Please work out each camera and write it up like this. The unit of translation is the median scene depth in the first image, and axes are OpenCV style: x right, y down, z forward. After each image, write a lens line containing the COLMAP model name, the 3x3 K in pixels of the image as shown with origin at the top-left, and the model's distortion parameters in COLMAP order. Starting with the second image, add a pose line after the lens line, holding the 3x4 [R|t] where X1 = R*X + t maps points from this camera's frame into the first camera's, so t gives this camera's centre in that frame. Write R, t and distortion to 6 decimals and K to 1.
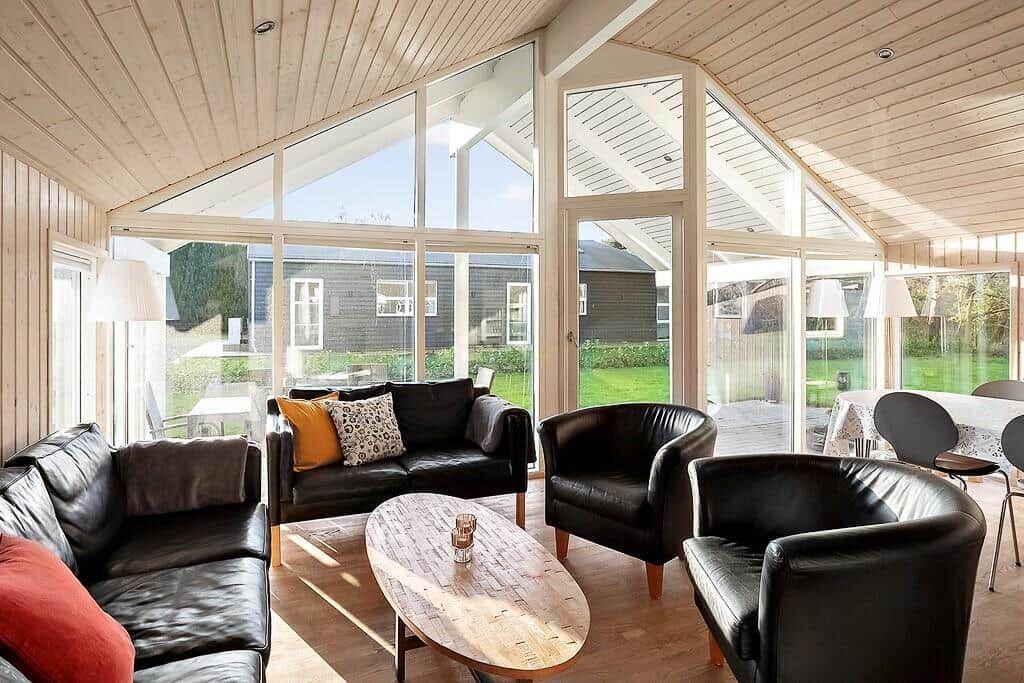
lens RADIAL K [[588.3, 0, 519.1], [0, 588.3, 314.8], [0, 0, 1]] dist [-0.002068, 0.001256]
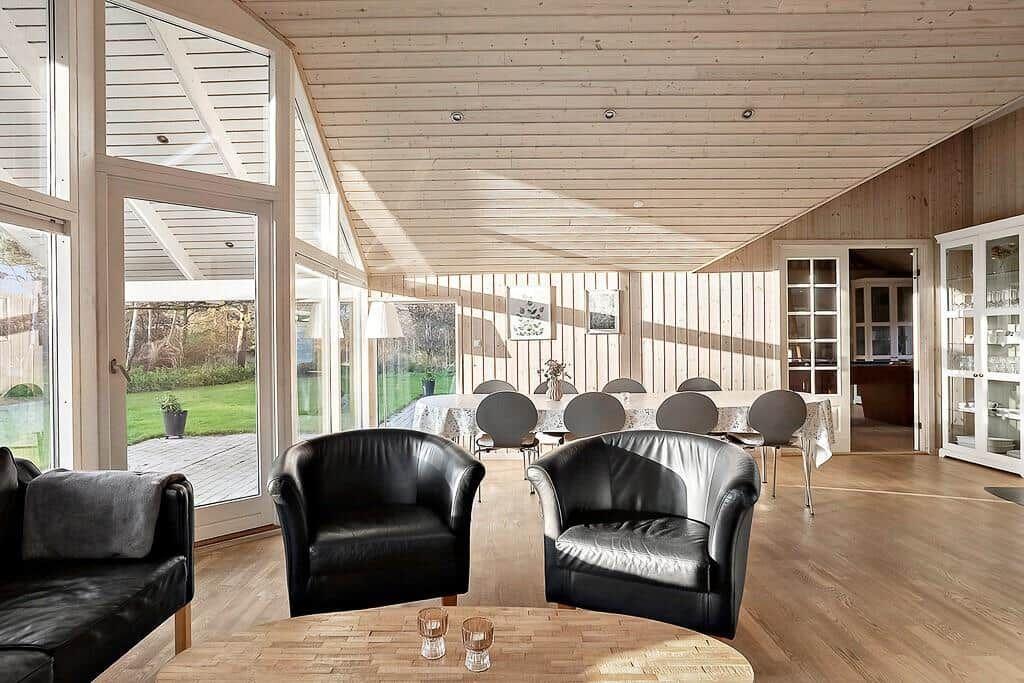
lens RADIAL K [[588.3, 0, 510.5], [0, 588.3, 338.8], [0, 0, 1]] dist [-0.002068, 0.001256]
pose [[0.396728, -0.003896, 0.917928, -0.366871], [0.019587, 0.999799, -0.004222, 0.017633], [-0.917727, 0.019655, 0.396724, 0.348620]]
